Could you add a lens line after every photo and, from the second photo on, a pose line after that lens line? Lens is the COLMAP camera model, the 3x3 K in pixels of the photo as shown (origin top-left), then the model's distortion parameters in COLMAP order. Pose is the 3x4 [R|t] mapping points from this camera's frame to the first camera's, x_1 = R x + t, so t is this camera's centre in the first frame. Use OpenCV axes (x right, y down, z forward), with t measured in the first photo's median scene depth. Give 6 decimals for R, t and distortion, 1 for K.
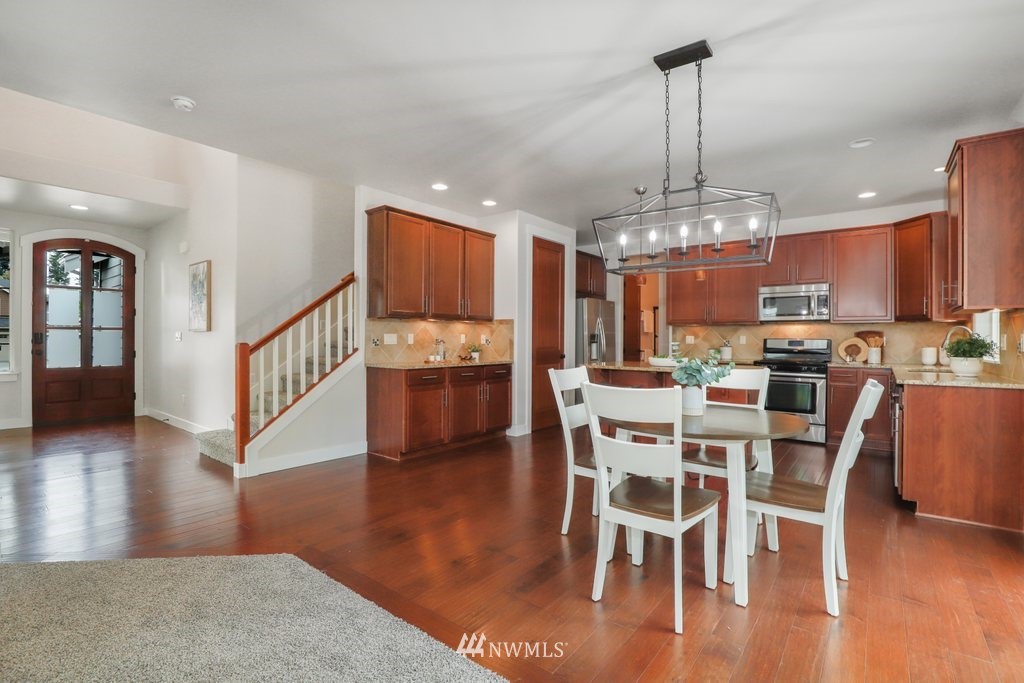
lens RADIAL K [[472.5, 0, 526.3], [0, 472.5, 341.5], [0, 0, 1]] dist [-0.010948, 0.000264]
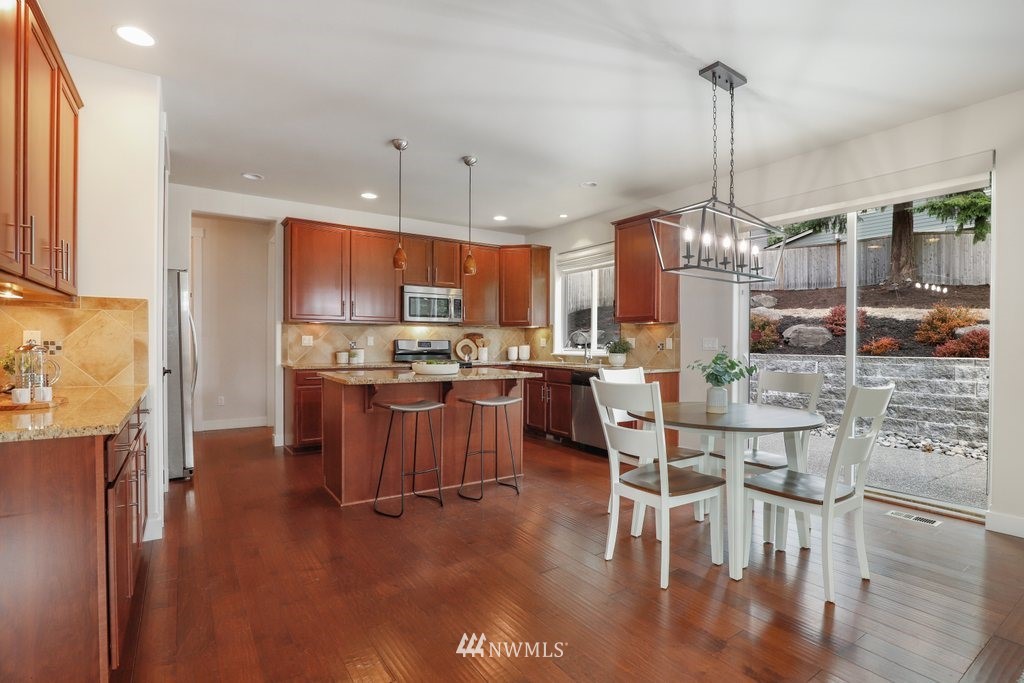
lens RADIAL K [[496.8, 0, 526.6], [0, 496.8, 346.0], [0, 0, 1]] dist [0.000381, -0.000014]
pose [[0.314620, -0.012356, 0.949137, -0.394381], [0.000206, 0.999916, 0.012949, -0.006665], [-0.949218, -0.003878, 0.314596, 0.482374]]
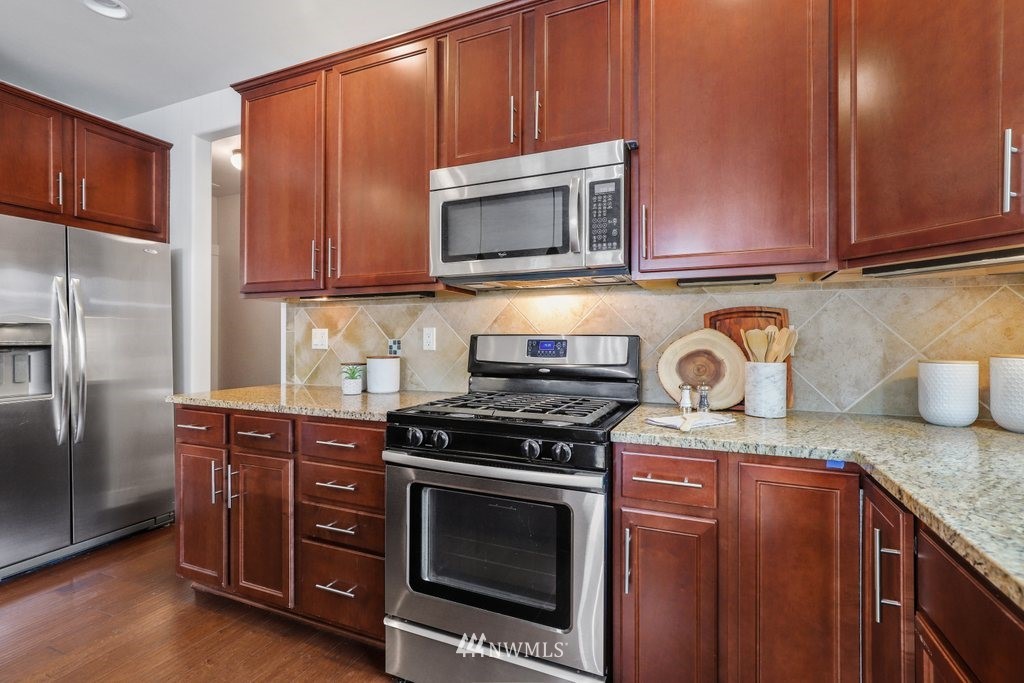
lens RADIAL K [[482.3, 0, 520.6], [0, 482.3, 336.3], [0, 0, 1]] dist [-0.003261, 0.000460]
pose [[0.969975, -0.007609, 0.243085, 0.500307], [0.008559, 0.999959, -0.002855, -0.003630], [-0.243053, 0.004850, 0.970001, 0.716599]]
